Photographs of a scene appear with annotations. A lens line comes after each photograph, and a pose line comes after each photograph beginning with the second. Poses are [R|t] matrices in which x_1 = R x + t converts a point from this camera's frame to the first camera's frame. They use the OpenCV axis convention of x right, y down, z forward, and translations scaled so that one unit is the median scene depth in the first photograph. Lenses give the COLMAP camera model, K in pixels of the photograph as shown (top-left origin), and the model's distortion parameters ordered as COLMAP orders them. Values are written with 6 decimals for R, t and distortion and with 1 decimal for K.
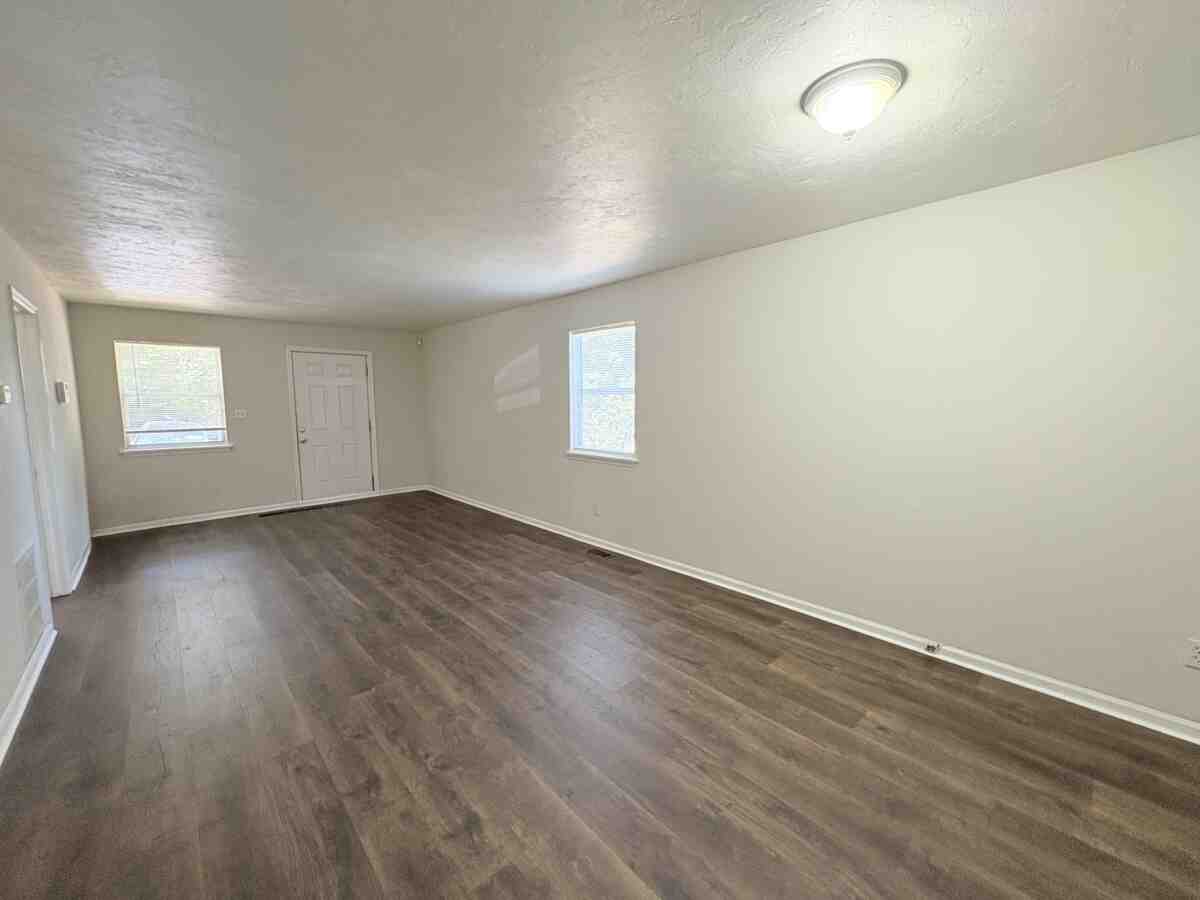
lens RADIAL K [[479.1, 0, 599.4], [0, 479.1, 448.0], [0, 0, 1]] dist [-0.000741, 0.000567]
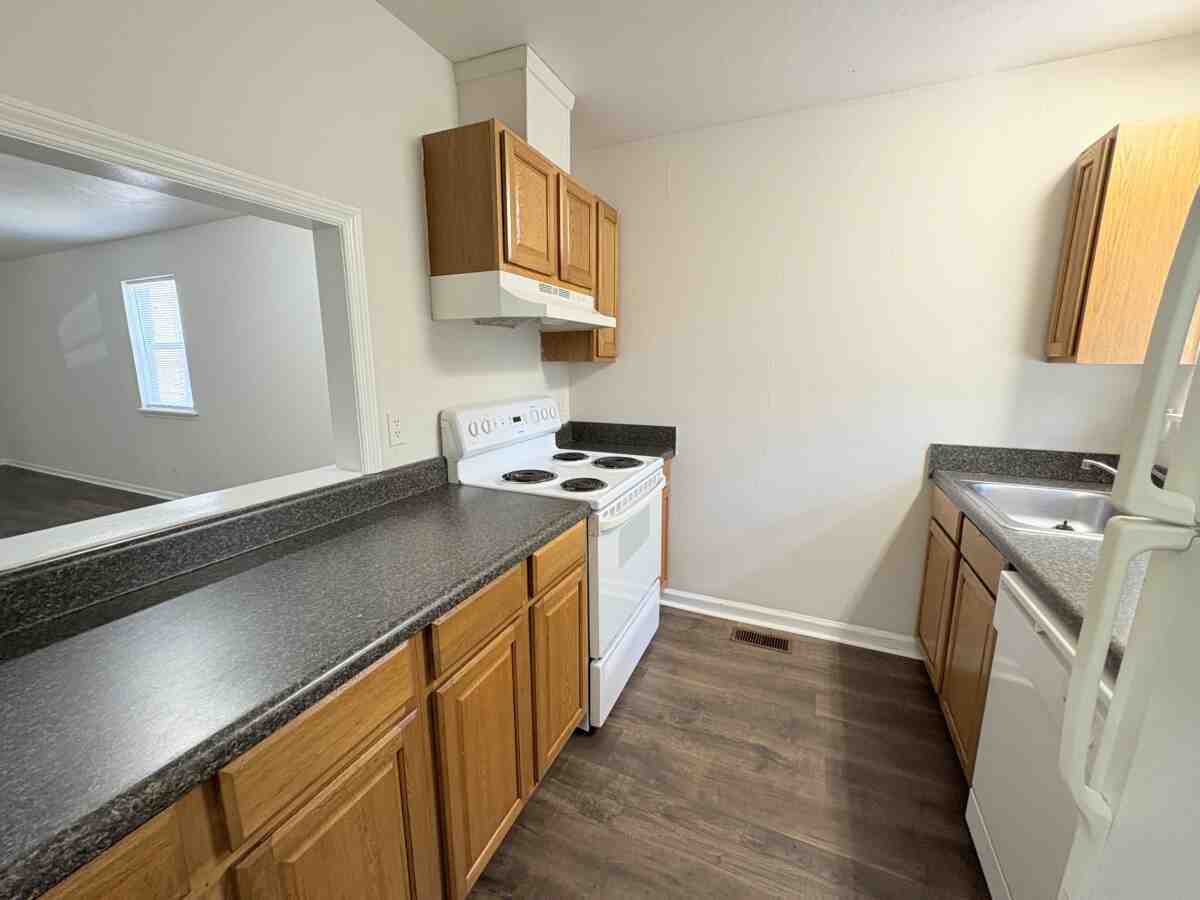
lens RADIAL K [[479.1, 0, 599.4], [0, 479.1, 448.0], [0, 0, 1]] dist [-0.000741, 0.000567]
pose [[0.917689, -0.067521, 0.391520, 0.626826], [0.036119, 0.995550, 0.087033, 0.055568], [-0.395655, -0.065728, 0.916044, -0.400355]]
